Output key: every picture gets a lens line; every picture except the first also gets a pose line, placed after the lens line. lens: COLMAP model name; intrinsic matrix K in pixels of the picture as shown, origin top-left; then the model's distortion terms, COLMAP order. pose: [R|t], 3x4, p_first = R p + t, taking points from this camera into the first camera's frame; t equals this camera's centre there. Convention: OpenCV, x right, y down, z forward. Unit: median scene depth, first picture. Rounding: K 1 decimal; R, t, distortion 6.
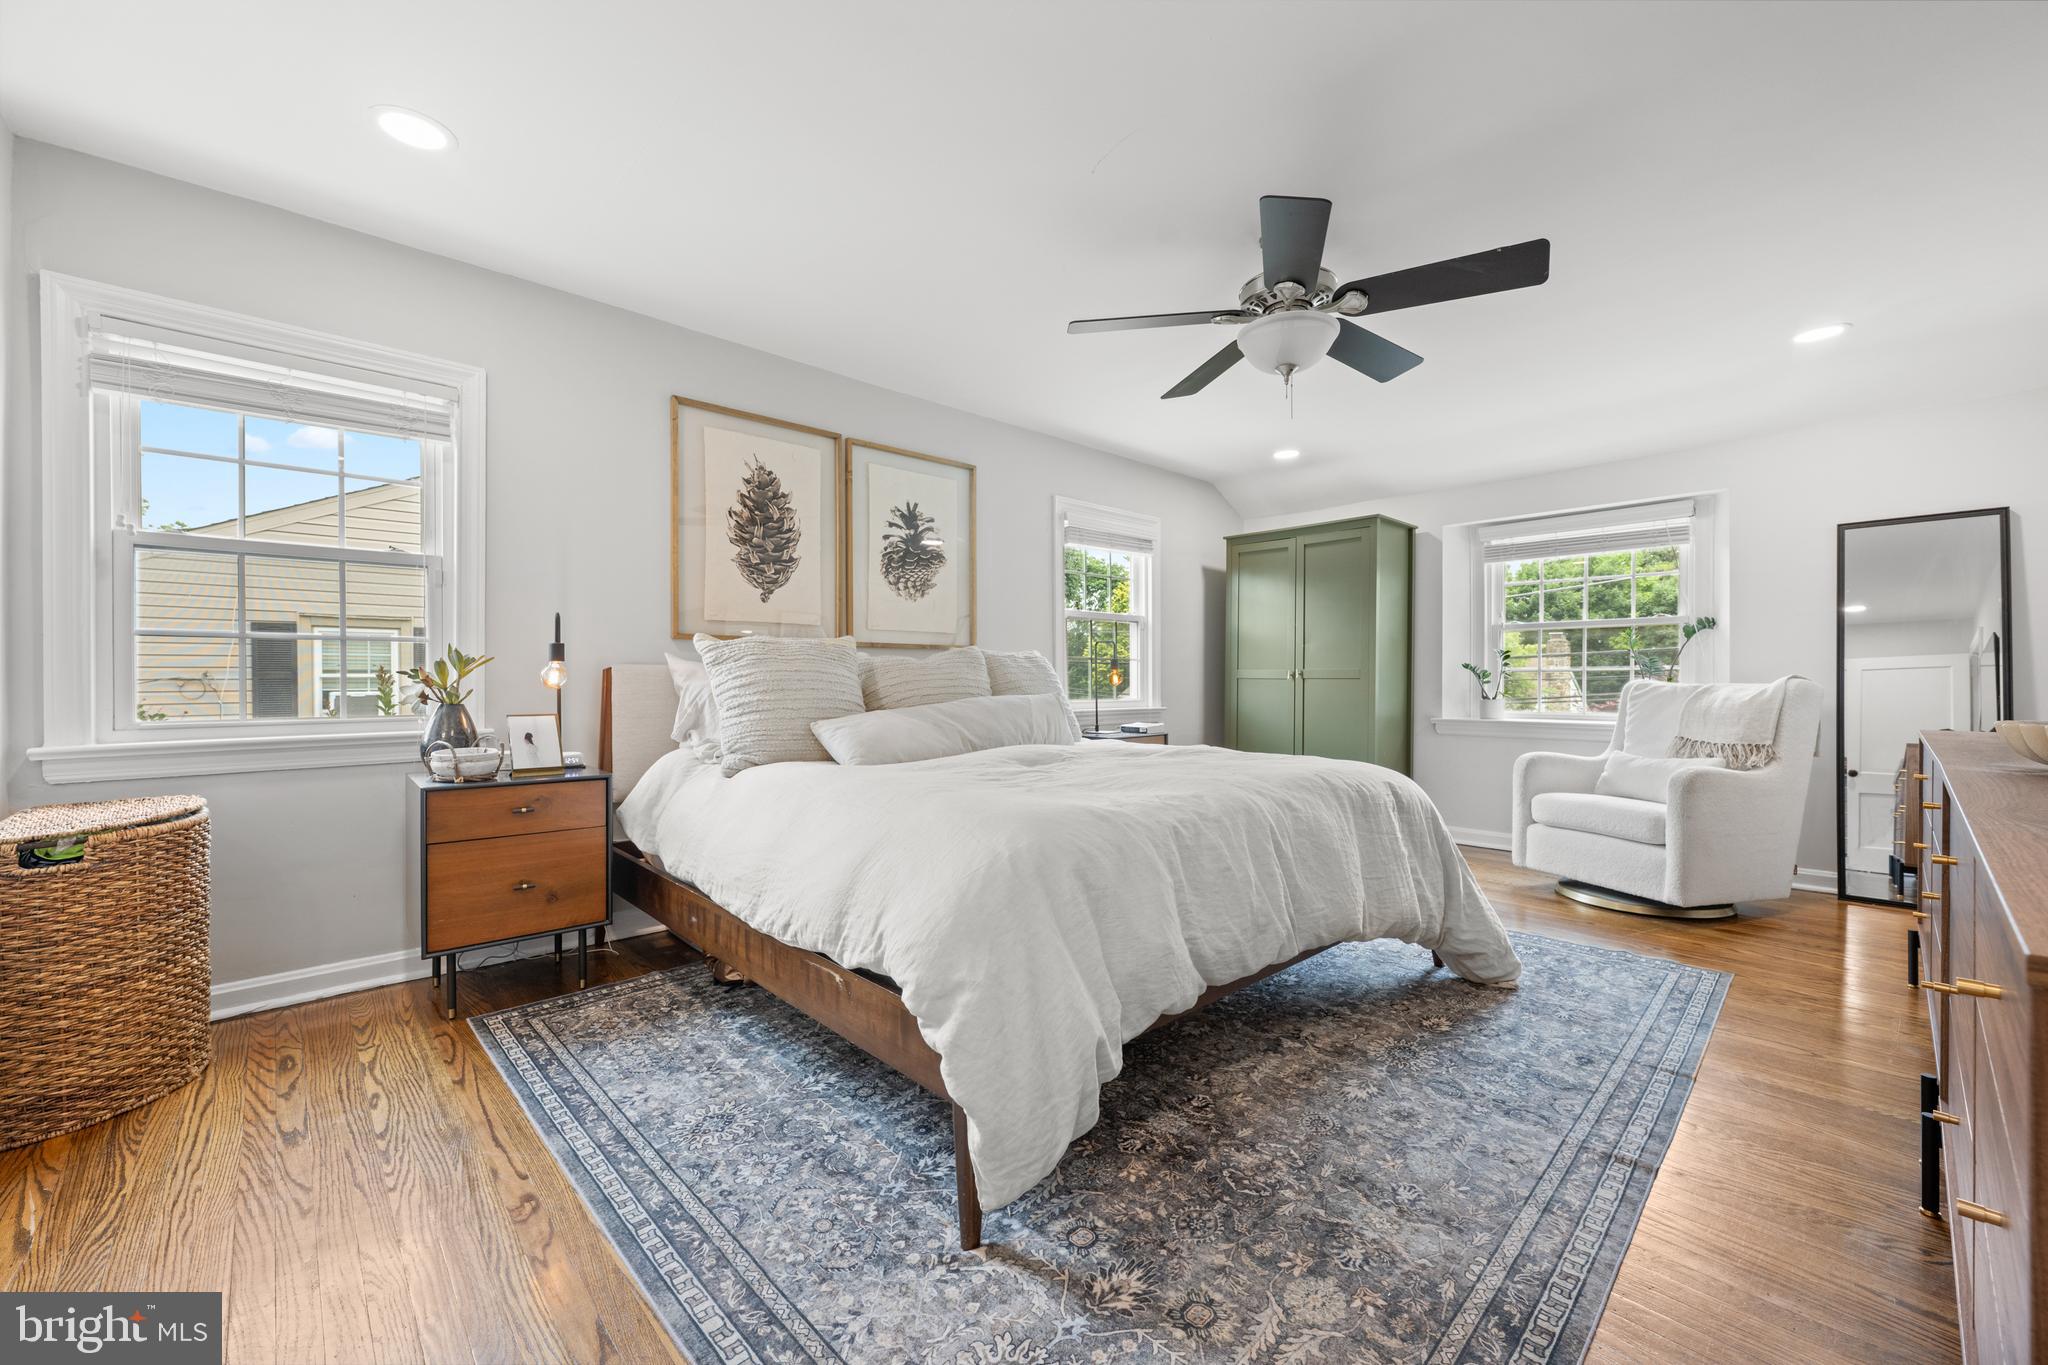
lens RADIAL K [[812.0, 0, 1020.8], [0, 812.0, 676.5], [0, 0, 1]] dist [-0.000185, -0.000078]
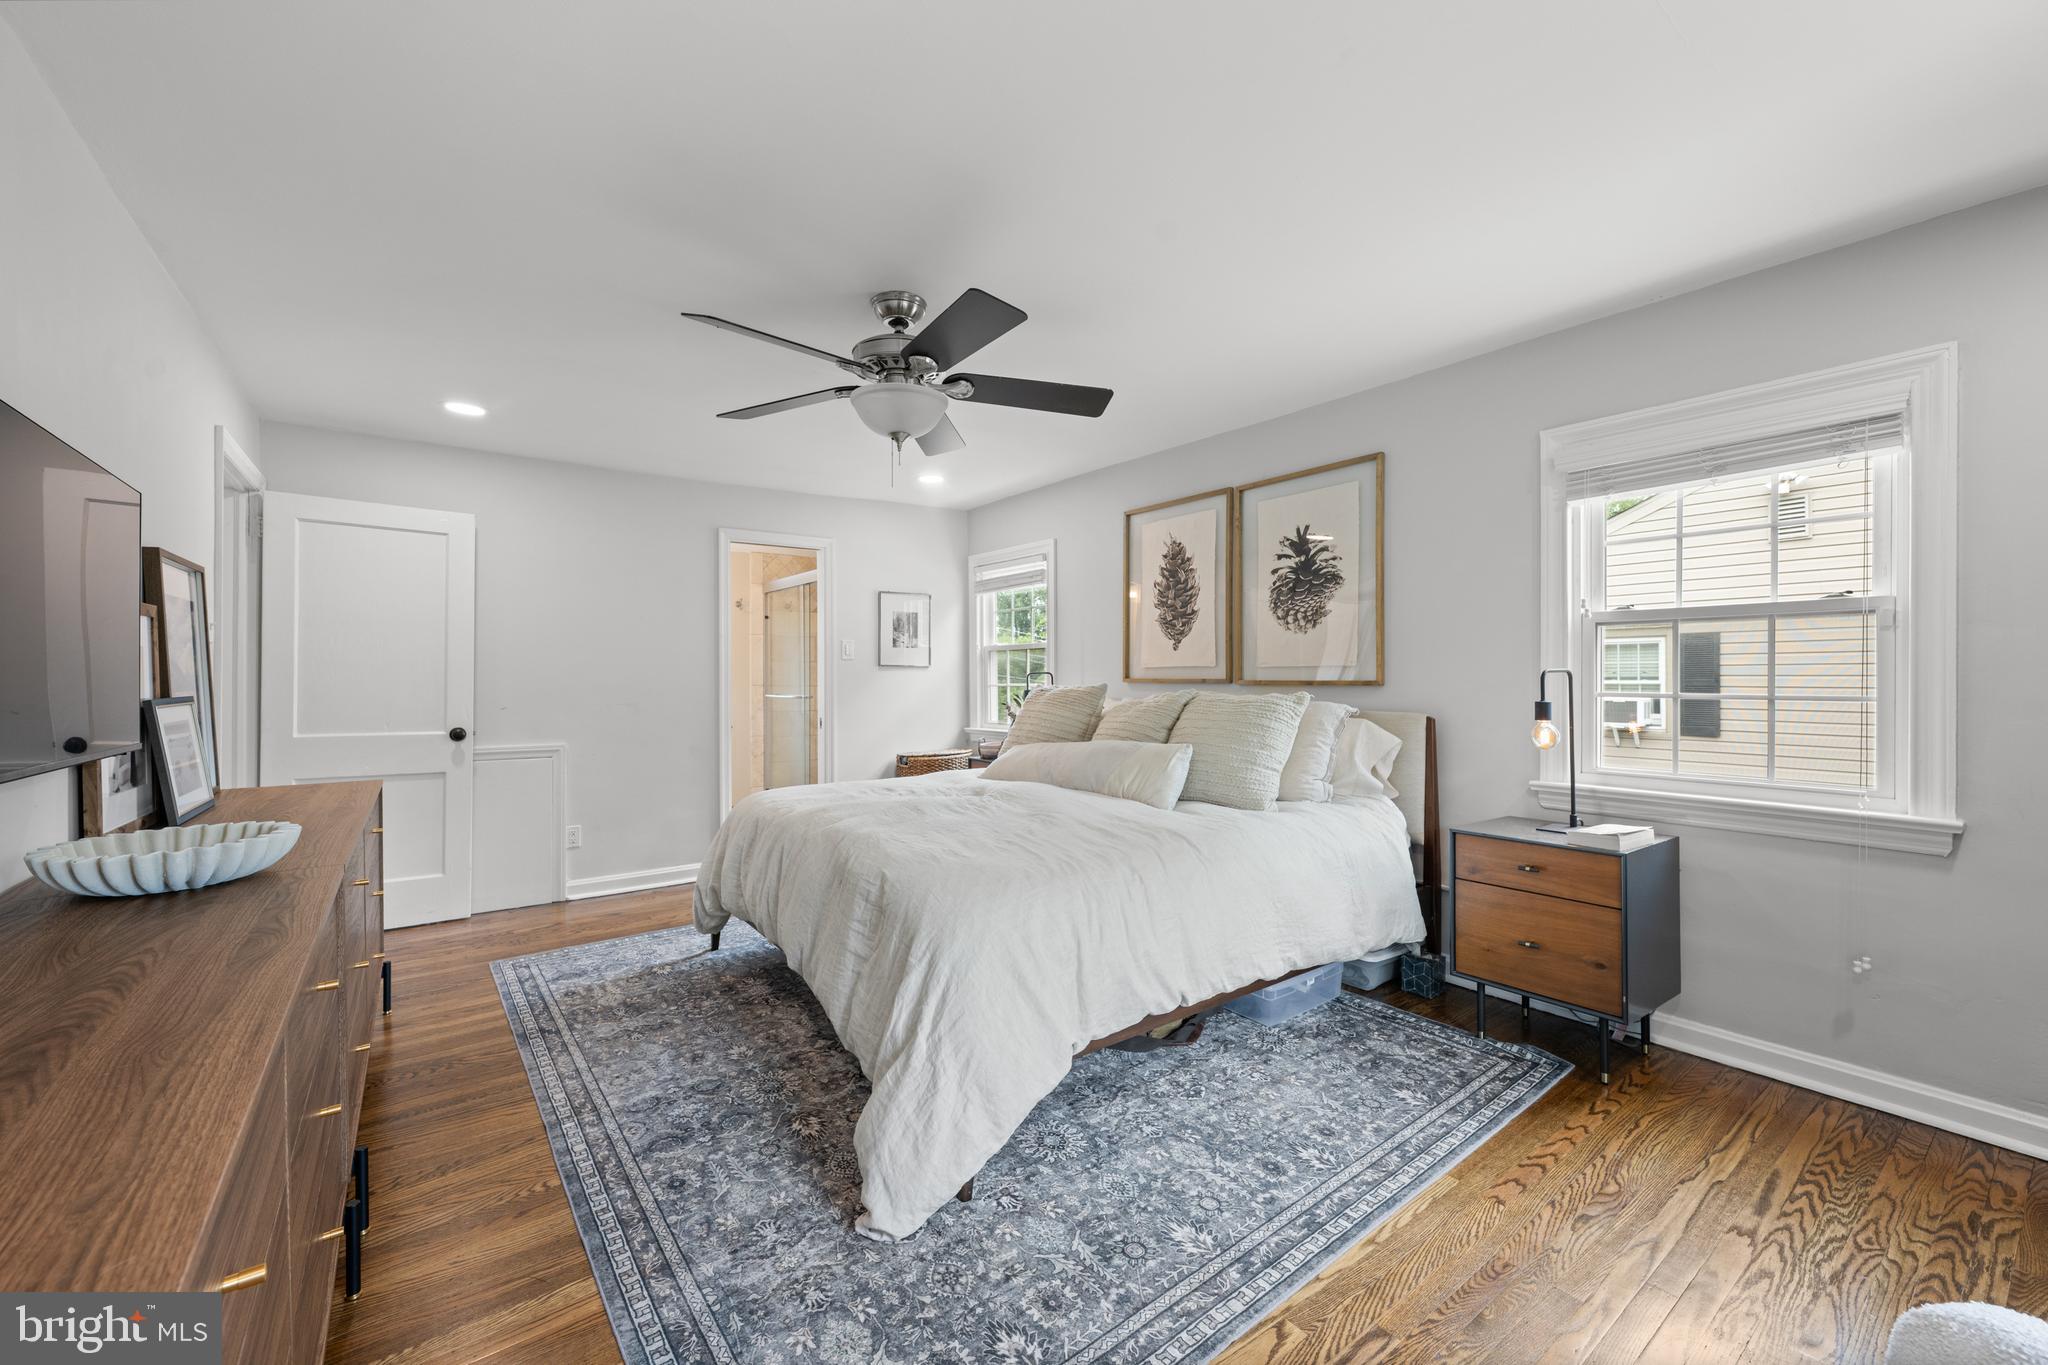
lens RADIAL K [[812.0, 0, 1020.8], [0, 812.0, 676.5], [0, 0, 1]] dist [-0.000185, -0.000078]
pose [[-0.115778, 0.006322, -0.993255, 0.915992], [0.012426, 0.999911, 0.004916, -0.058848], [0.993197, -0.011773, -0.115847, 0.882259]]
